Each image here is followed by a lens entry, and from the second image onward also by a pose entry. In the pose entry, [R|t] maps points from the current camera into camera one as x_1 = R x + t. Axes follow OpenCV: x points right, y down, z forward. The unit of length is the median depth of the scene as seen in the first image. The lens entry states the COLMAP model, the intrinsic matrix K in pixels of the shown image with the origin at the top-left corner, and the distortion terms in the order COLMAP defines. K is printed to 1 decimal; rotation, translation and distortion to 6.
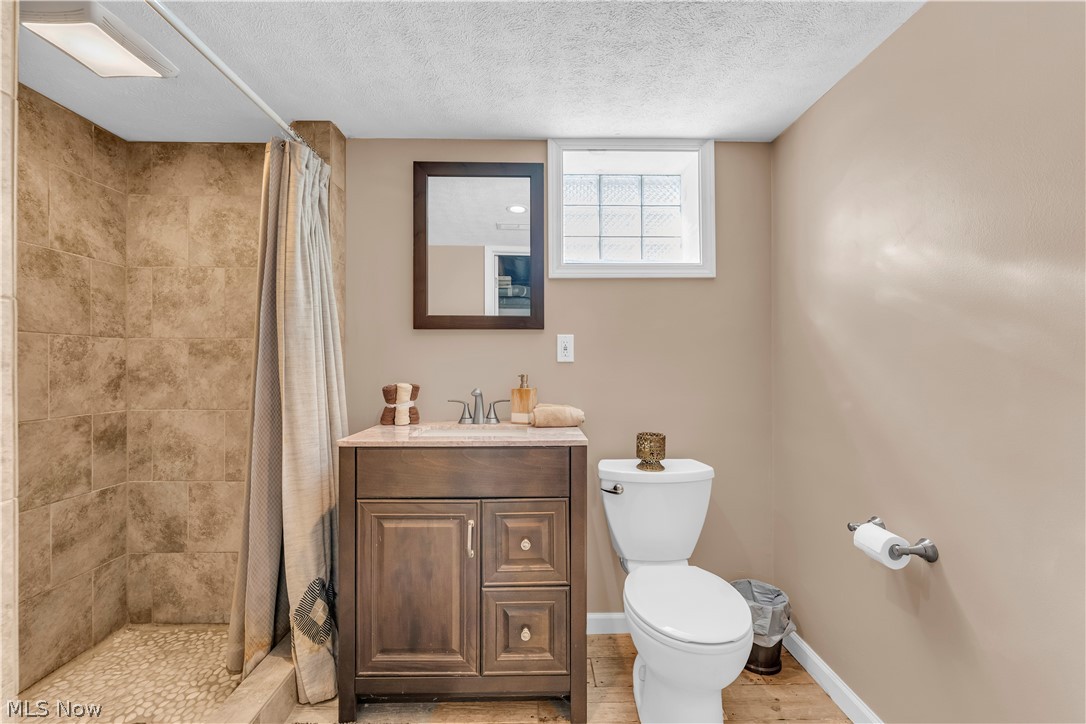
lens RADIAL K [[444.3, 0, 544.1], [0, 444.3, 362.2], [0, 0, 1]] dist [0.001563, -0.000737]
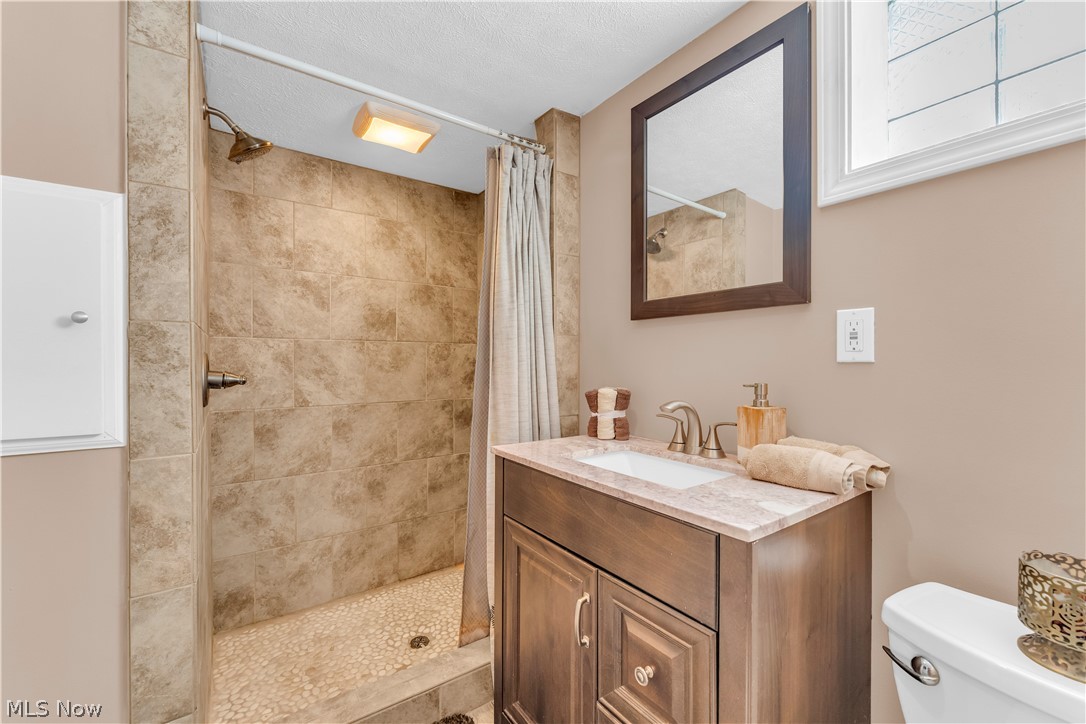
lens RADIAL K [[444.3, 0, 542.2], [0, 444.3, 362.6], [0, 0, 1]] dist [0.001563, -0.000737]
pose [[0.561405, 0.003153, -0.827535, 0.295291], [0.001925, 0.999985, 0.005116, -0.003597], [0.827539, -0.004465, 0.561390, 0.453765]]
